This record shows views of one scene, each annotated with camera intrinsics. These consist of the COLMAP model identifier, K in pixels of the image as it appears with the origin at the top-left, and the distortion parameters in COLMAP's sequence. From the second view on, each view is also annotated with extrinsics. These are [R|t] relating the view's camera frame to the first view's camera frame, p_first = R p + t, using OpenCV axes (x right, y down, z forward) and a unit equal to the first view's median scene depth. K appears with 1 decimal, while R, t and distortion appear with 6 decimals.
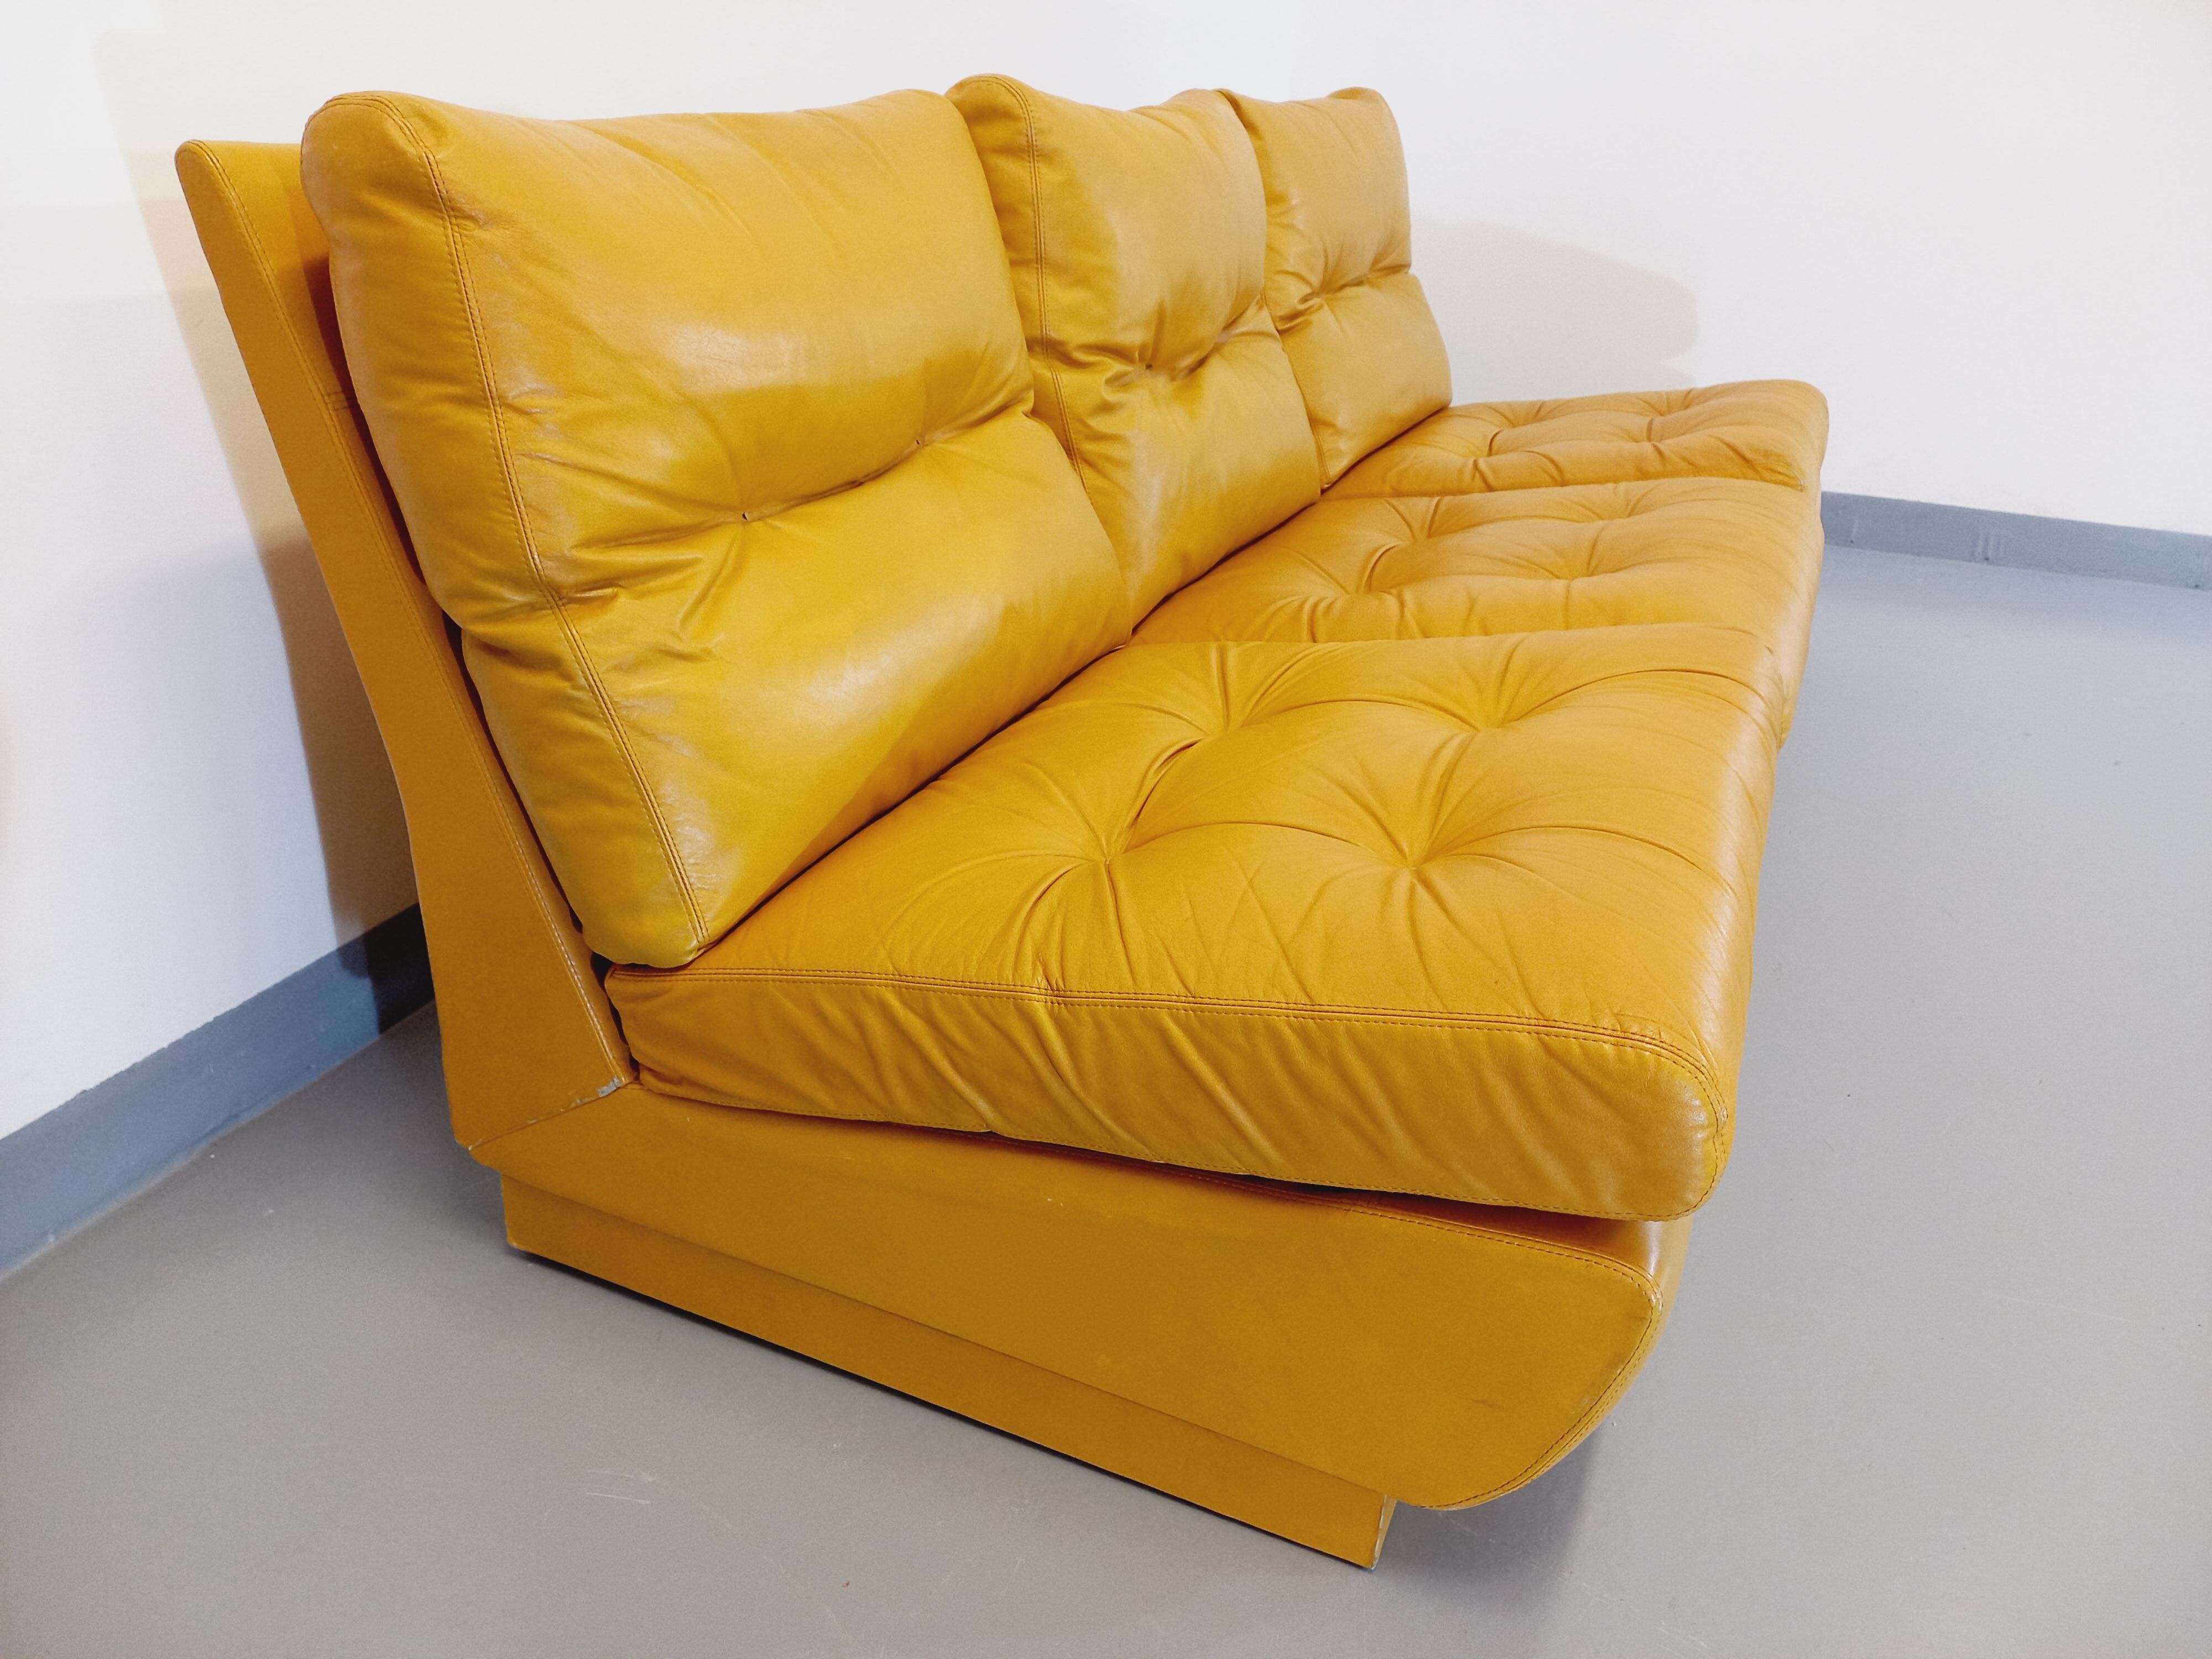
lens RADIAL K [[1604.3, 0, 1103.6], [0, 1604.3, 826.2], [0, 0, 1]] dist [0.077244, -0.069661]
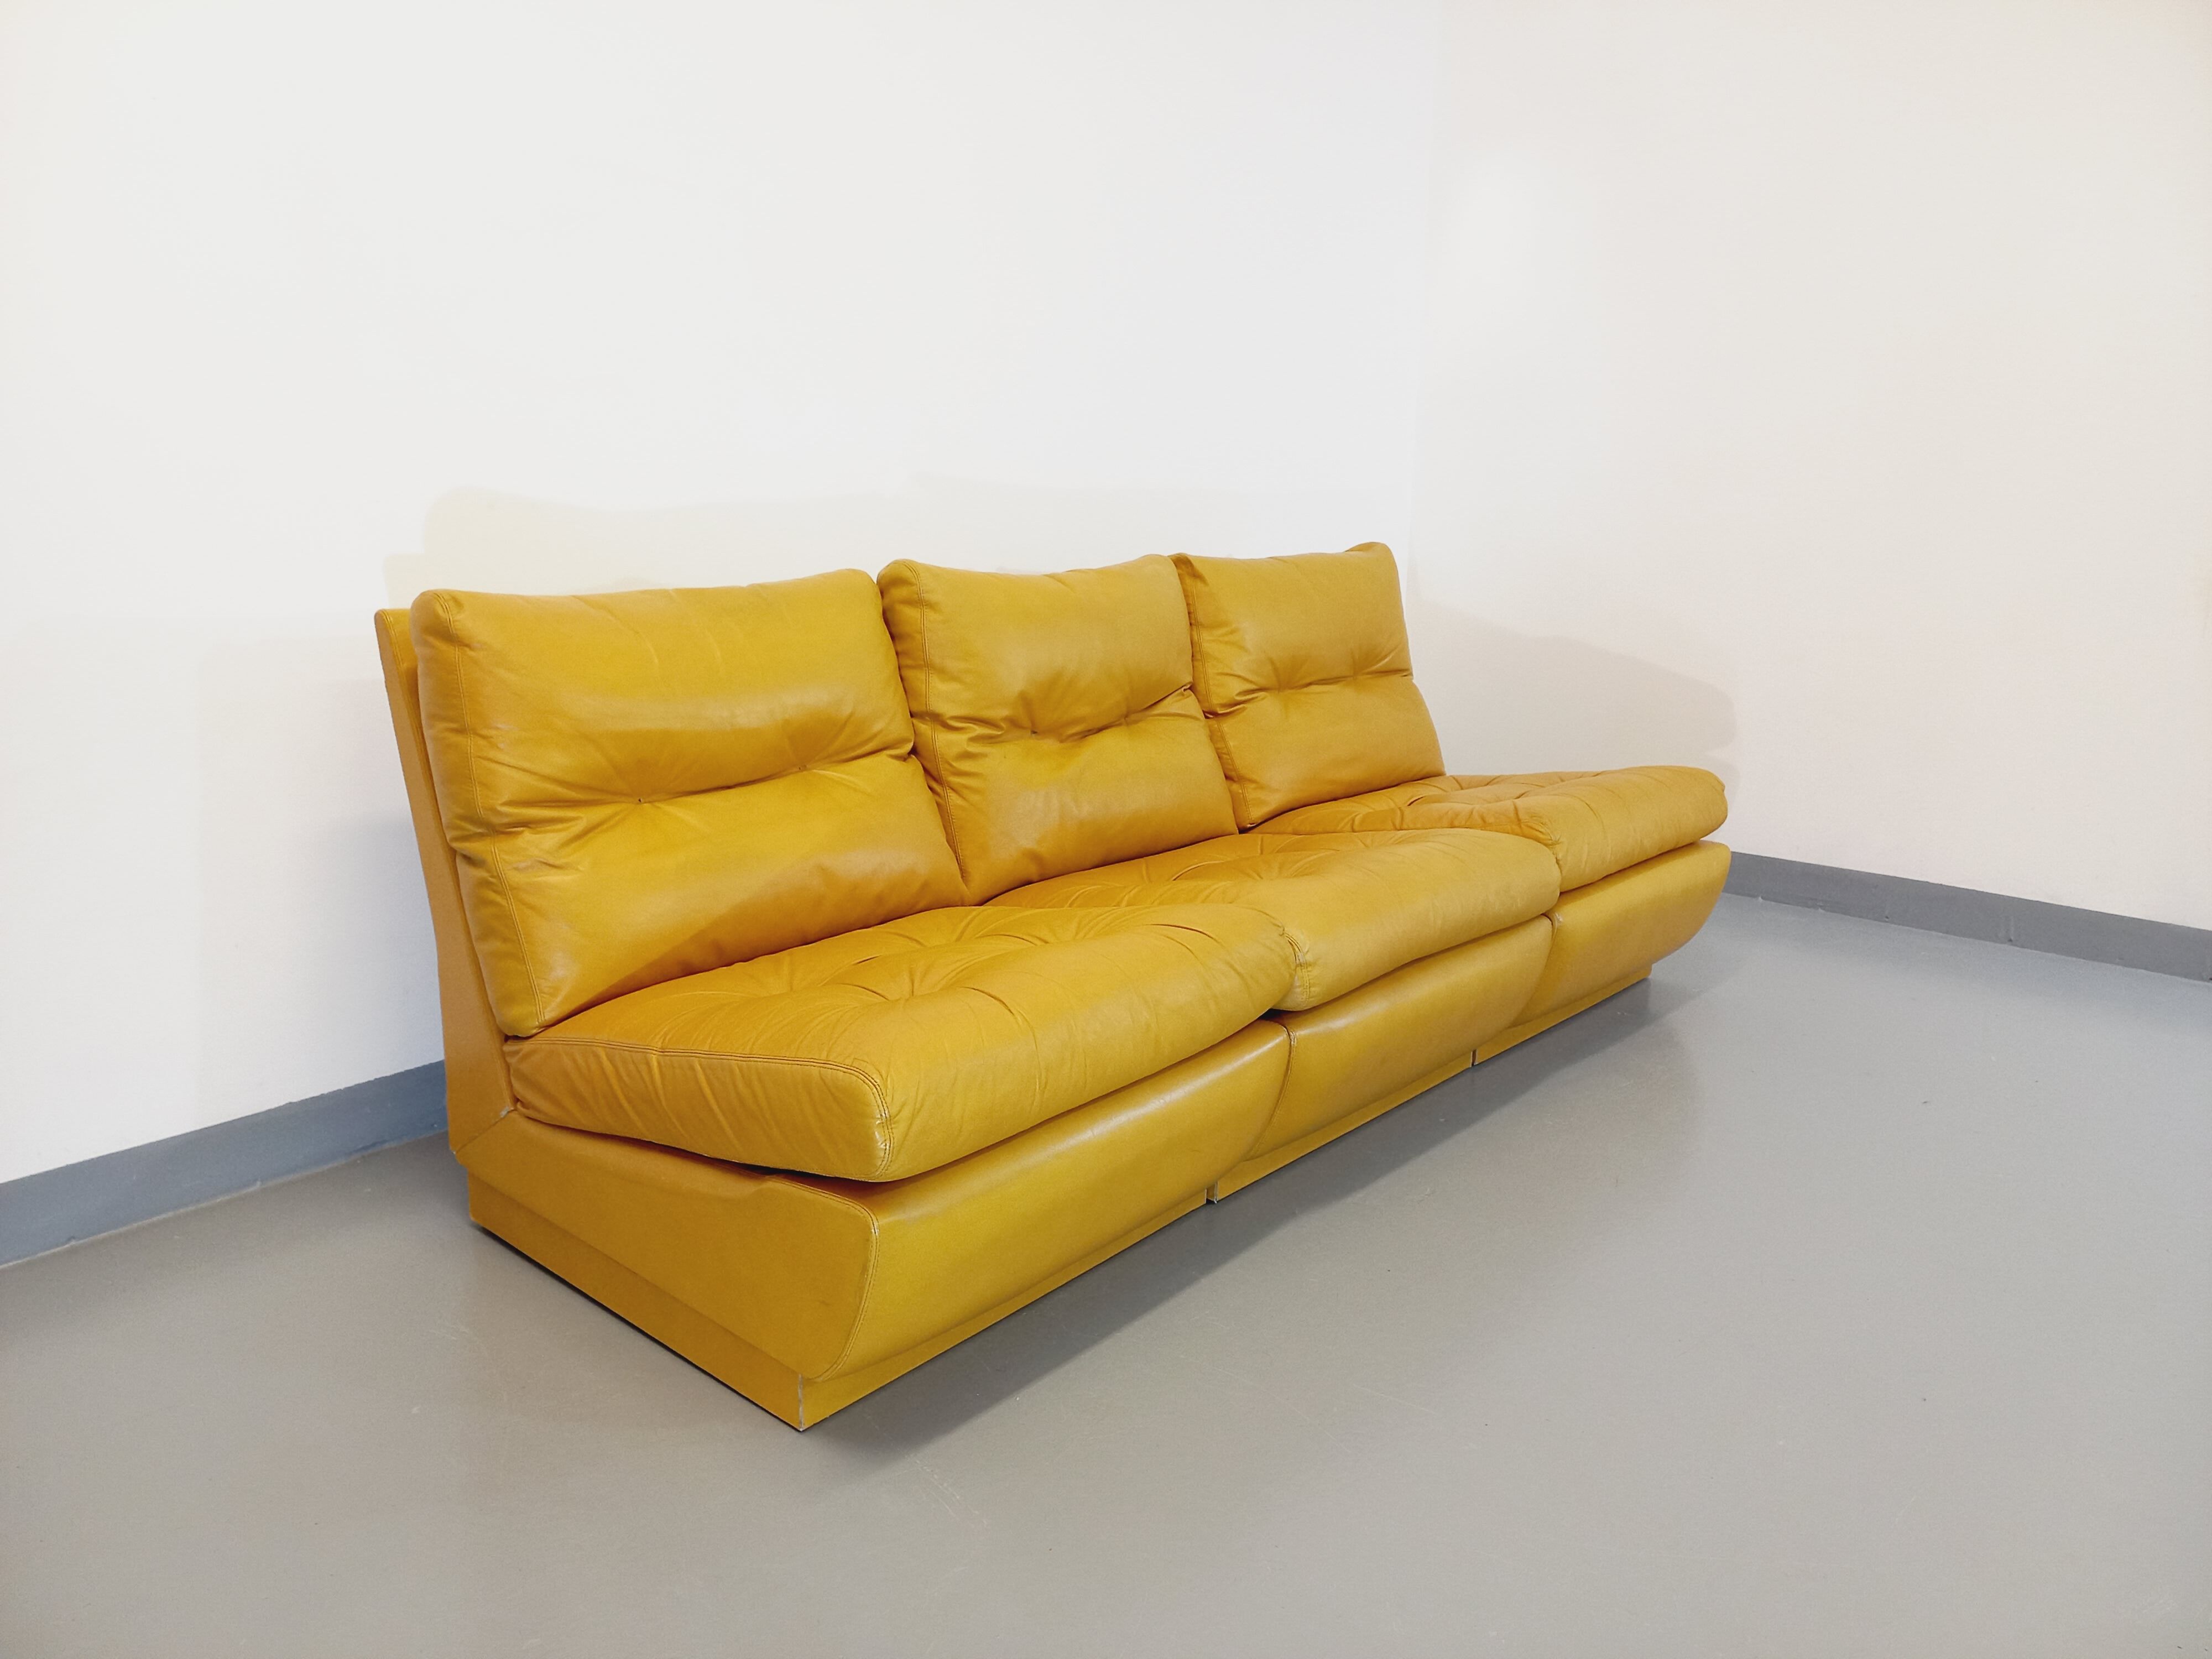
lens RADIAL K [[1604.3, 0, 1104.9], [0, 1604.3, 831.3], [0, 0, 1]] dist [0.077244, -0.069661]
pose [[0.951326, 0.049838, -0.304131, 0.892156], [-0.115508, 0.972564, -0.201936, 0.156565], [0.285722, 0.227236, 0.930981, -0.556507]]
